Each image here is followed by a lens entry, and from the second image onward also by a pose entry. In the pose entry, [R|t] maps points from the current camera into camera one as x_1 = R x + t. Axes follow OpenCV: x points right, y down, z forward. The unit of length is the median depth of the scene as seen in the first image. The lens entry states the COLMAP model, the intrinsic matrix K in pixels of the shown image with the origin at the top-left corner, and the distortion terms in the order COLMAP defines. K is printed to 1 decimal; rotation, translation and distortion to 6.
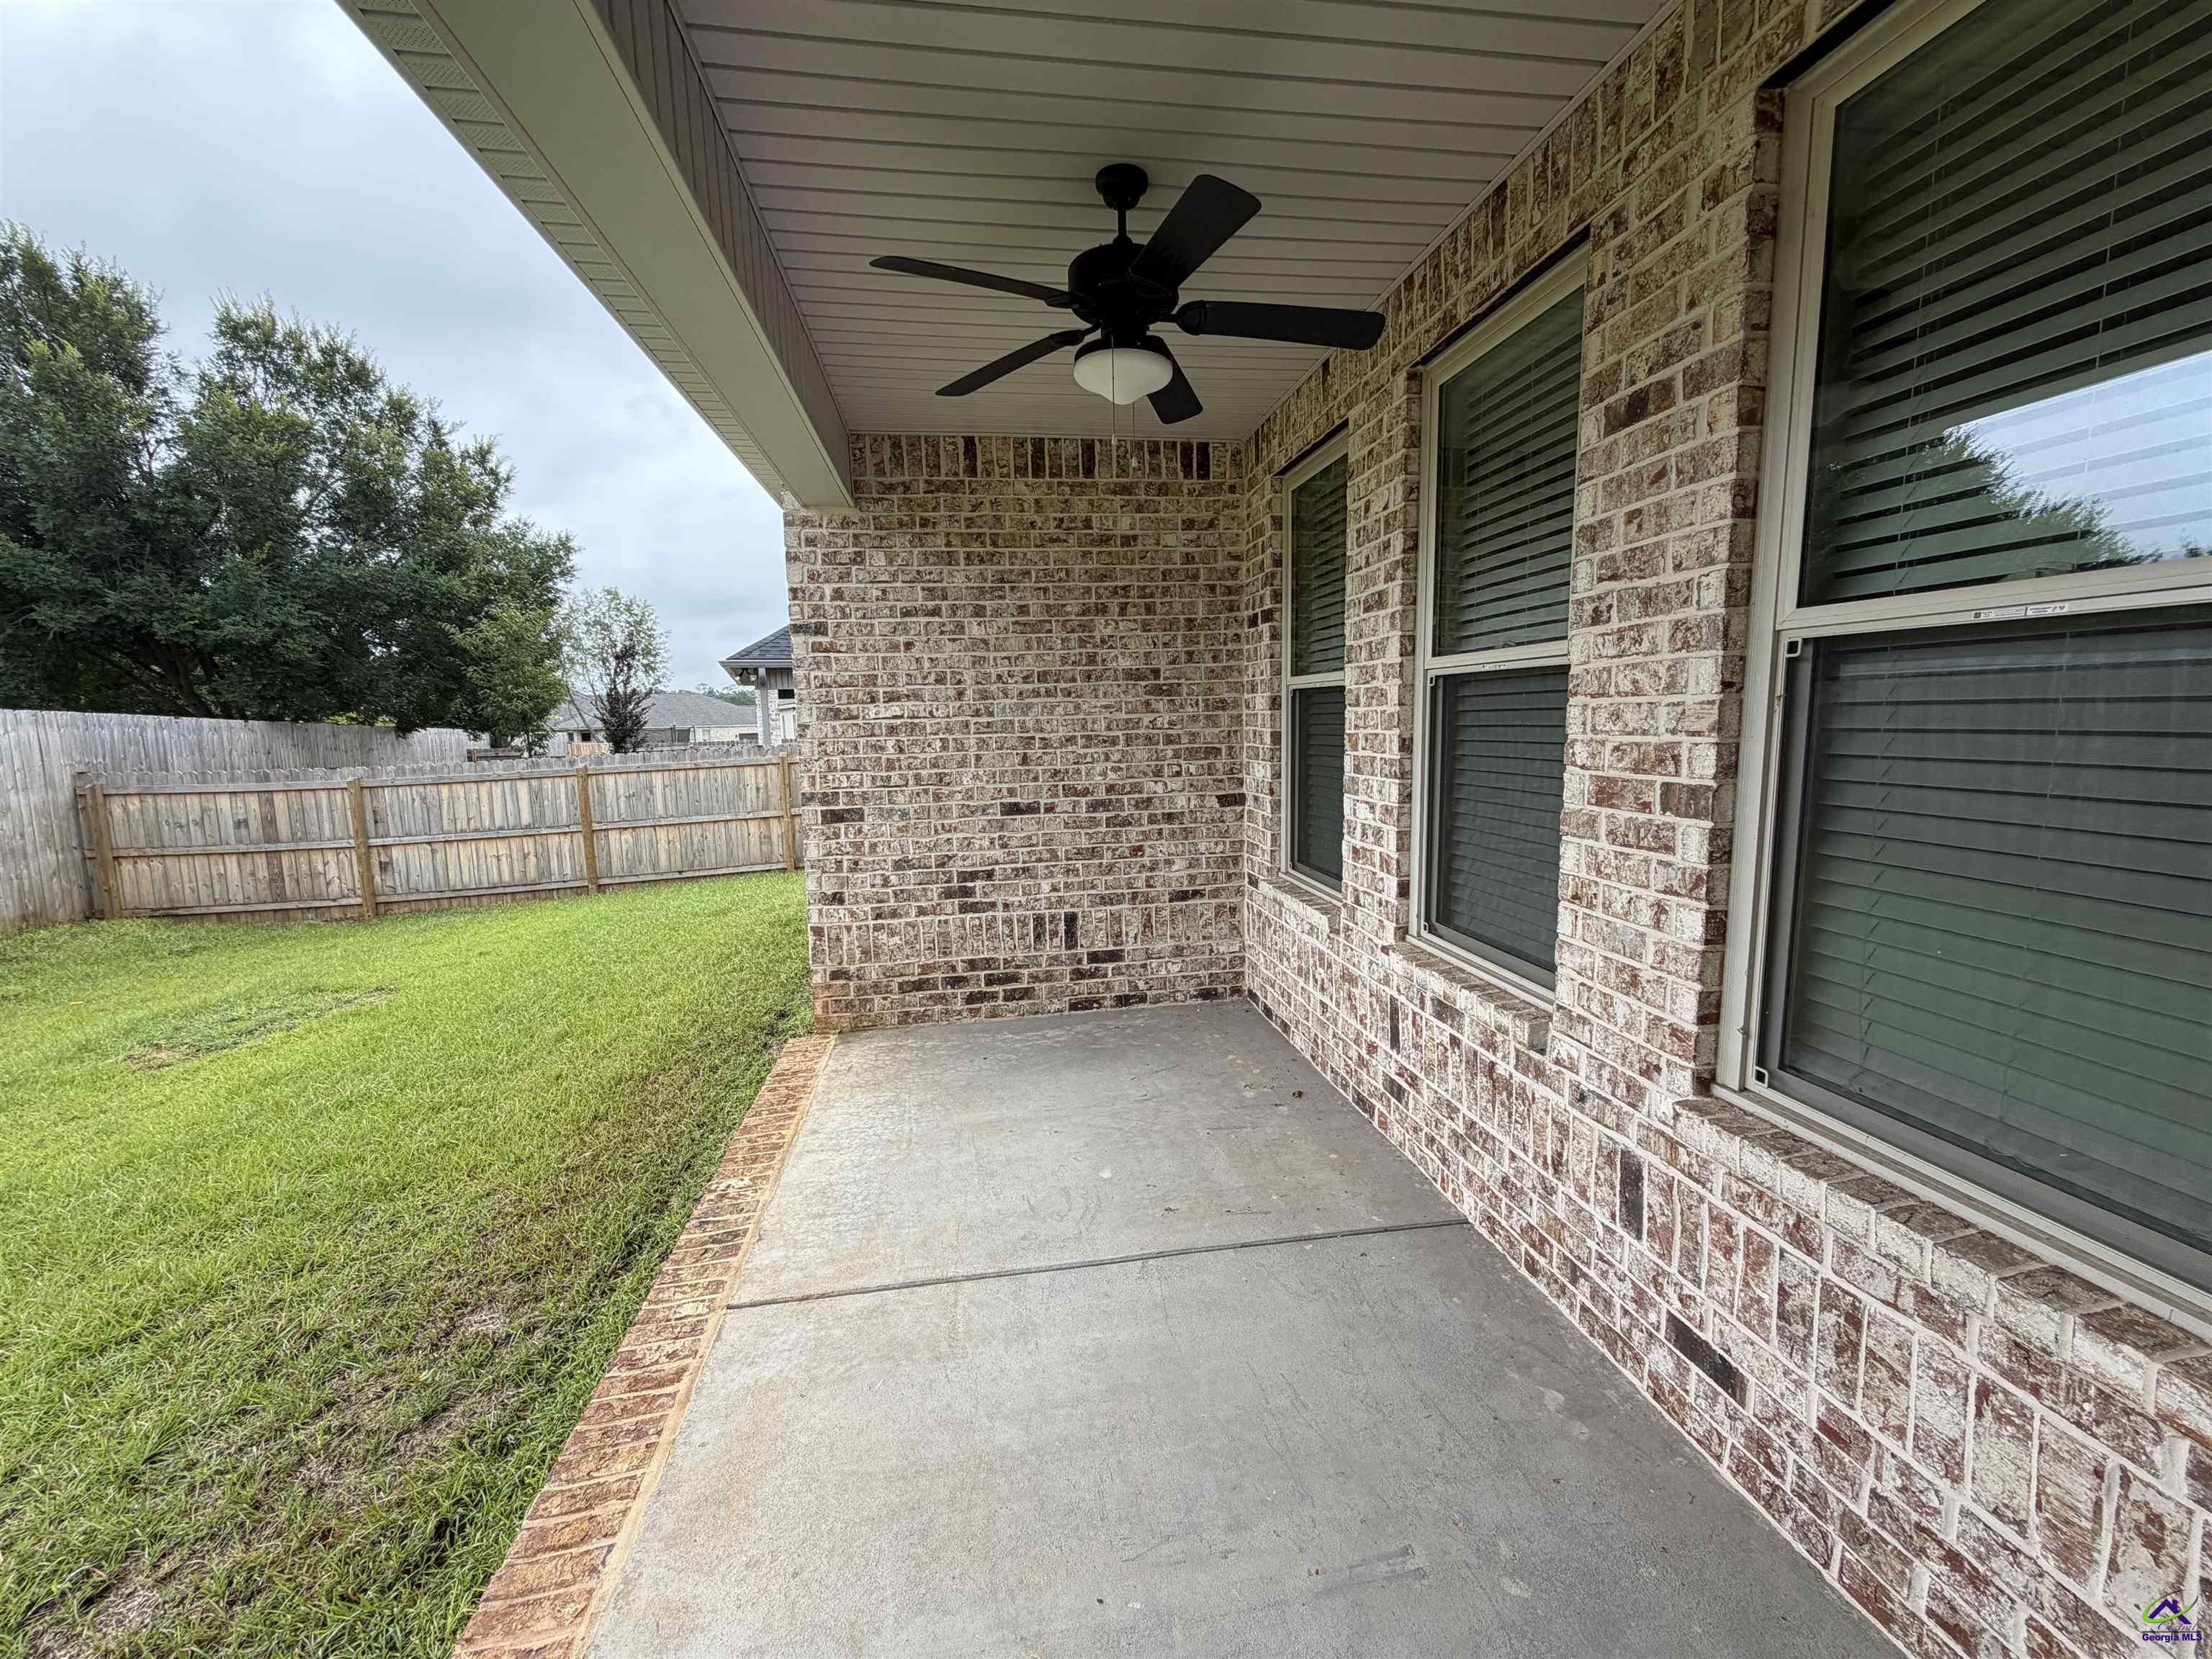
lens RADIAL K [[882.8, 0, 1099.7], [0, 882.8, 830.7], [0, 0, 1]] dist [0.000387, -0.000058]
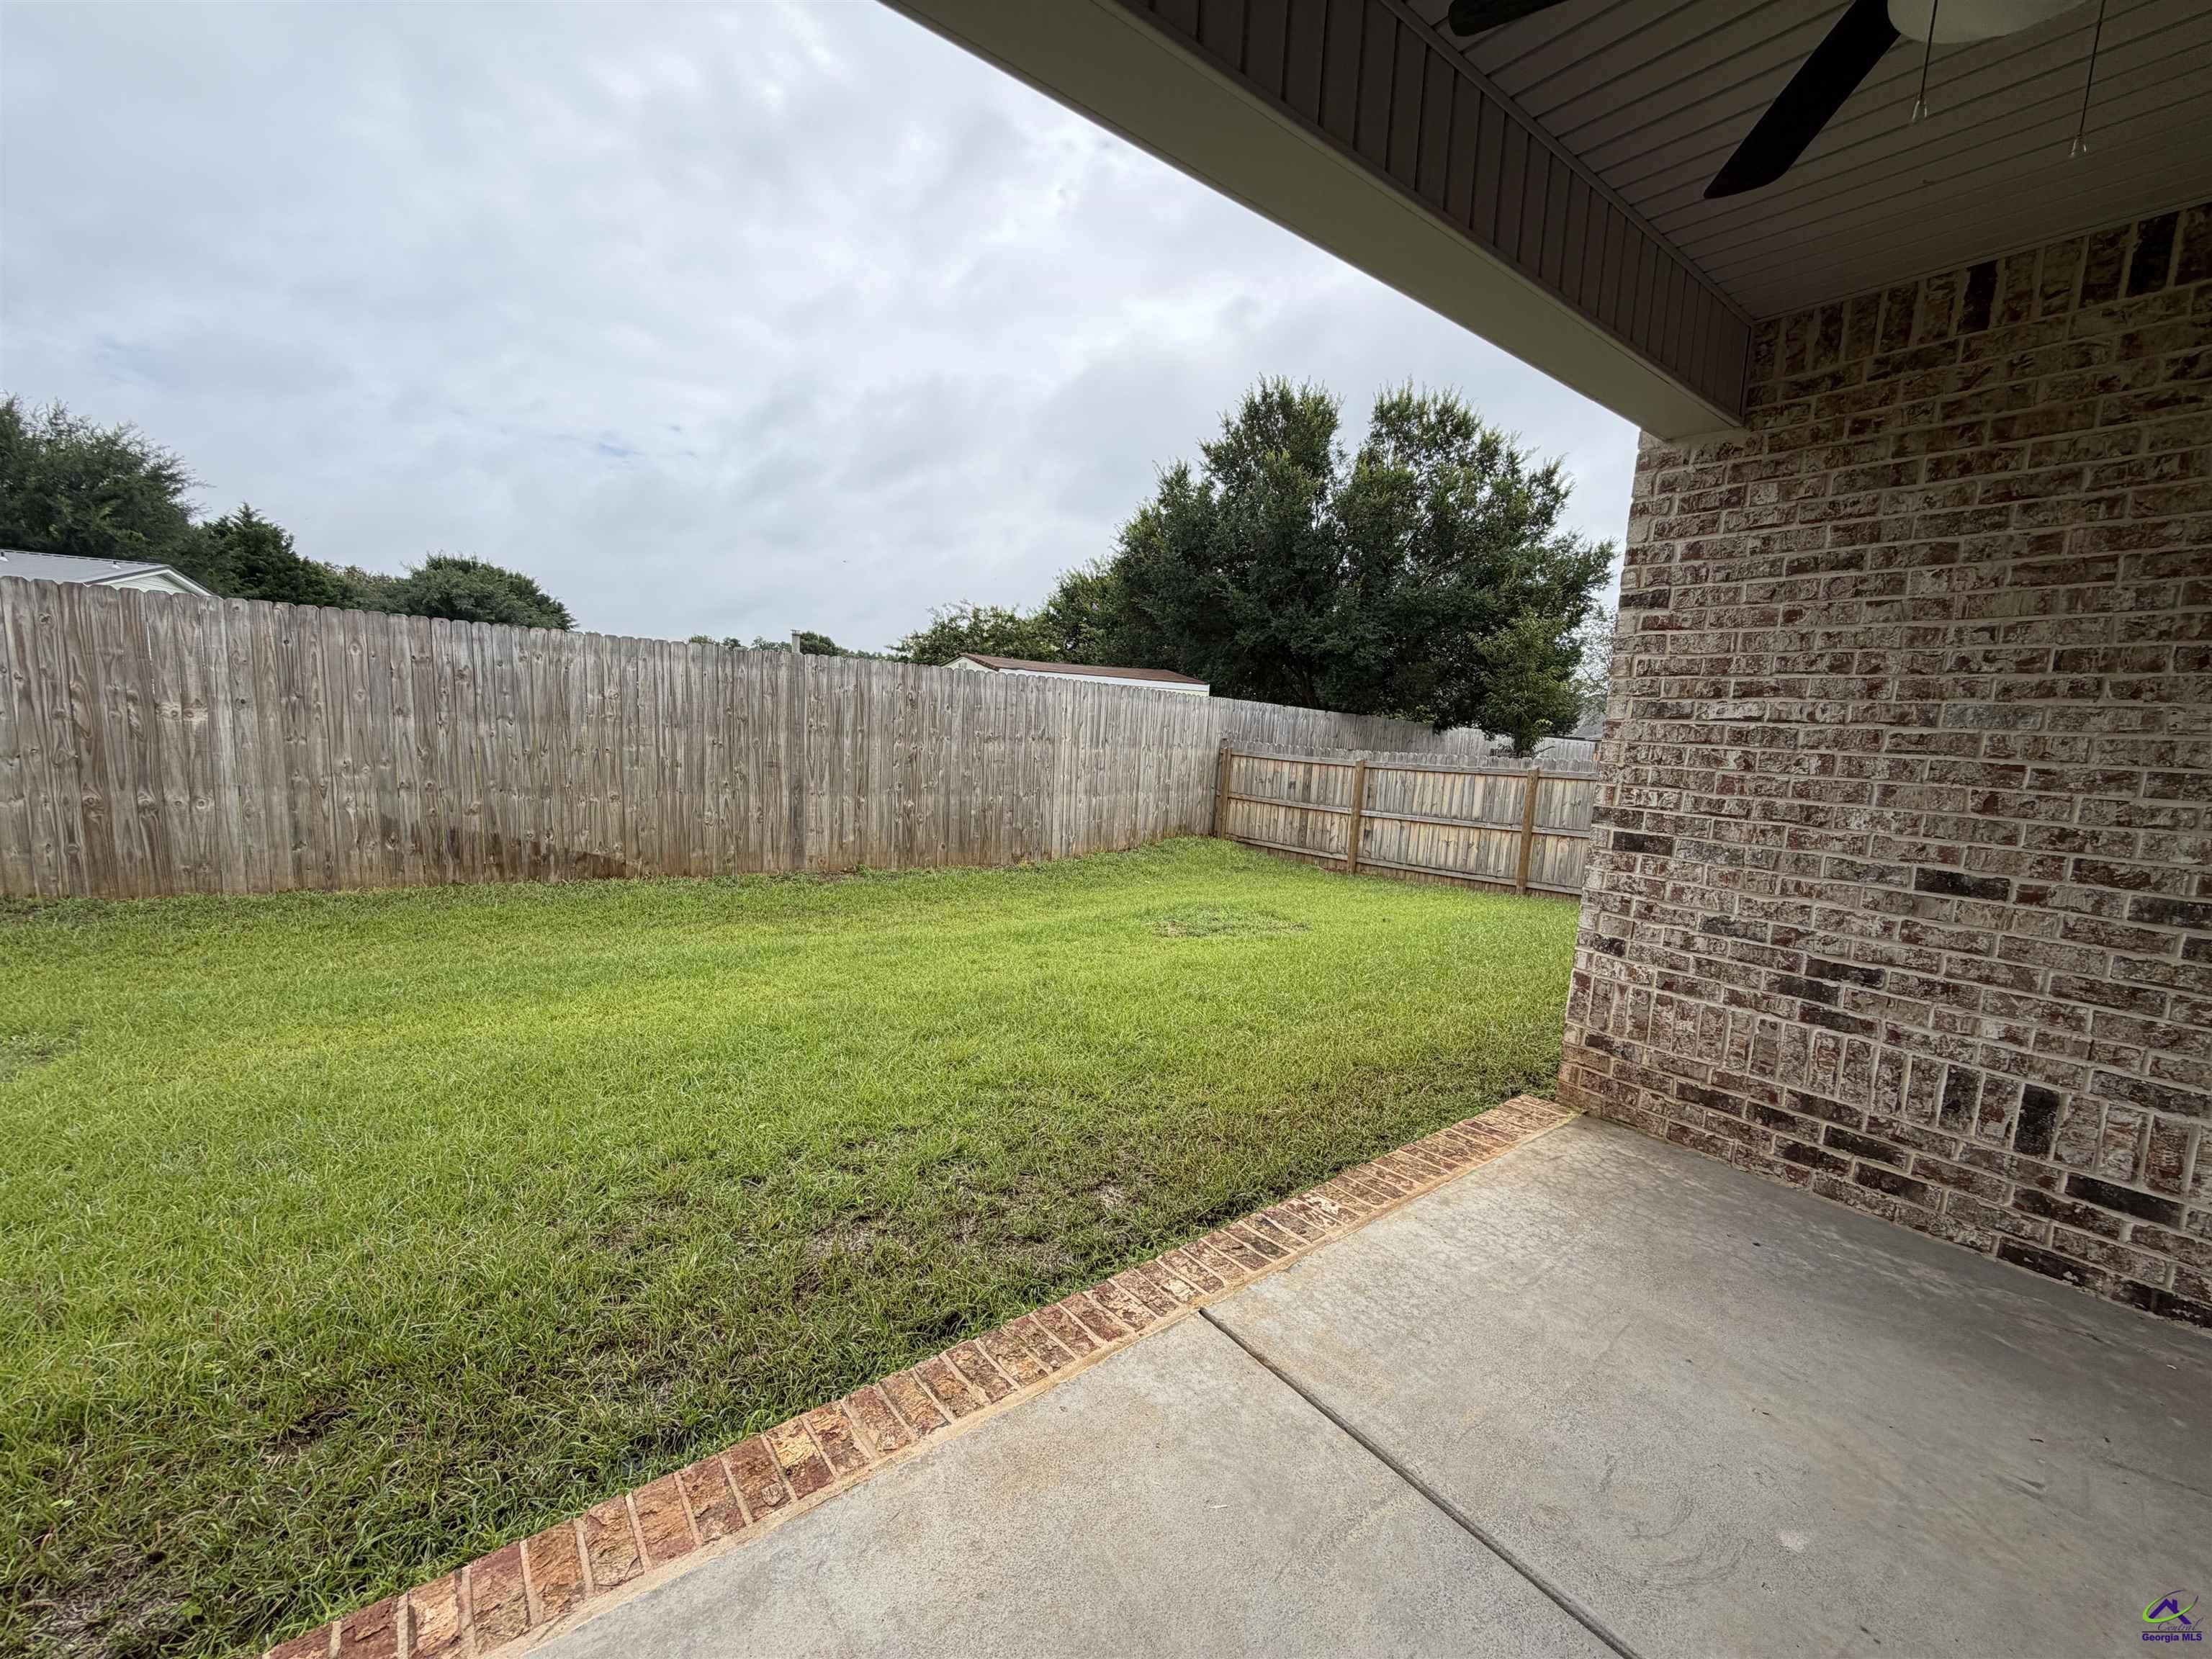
lens RADIAL K [[882.8, 0, 1112.3], [0, 882.8, 831.9], [0, 0, 1]] dist [0.000387, -0.000058]
pose [[0.478707, 0.159510, -0.863363, 0.143301], [-0.171848, 0.981360, 0.086027, -0.013167], [0.860993, 0.107185, 0.497195, 0.216031]]
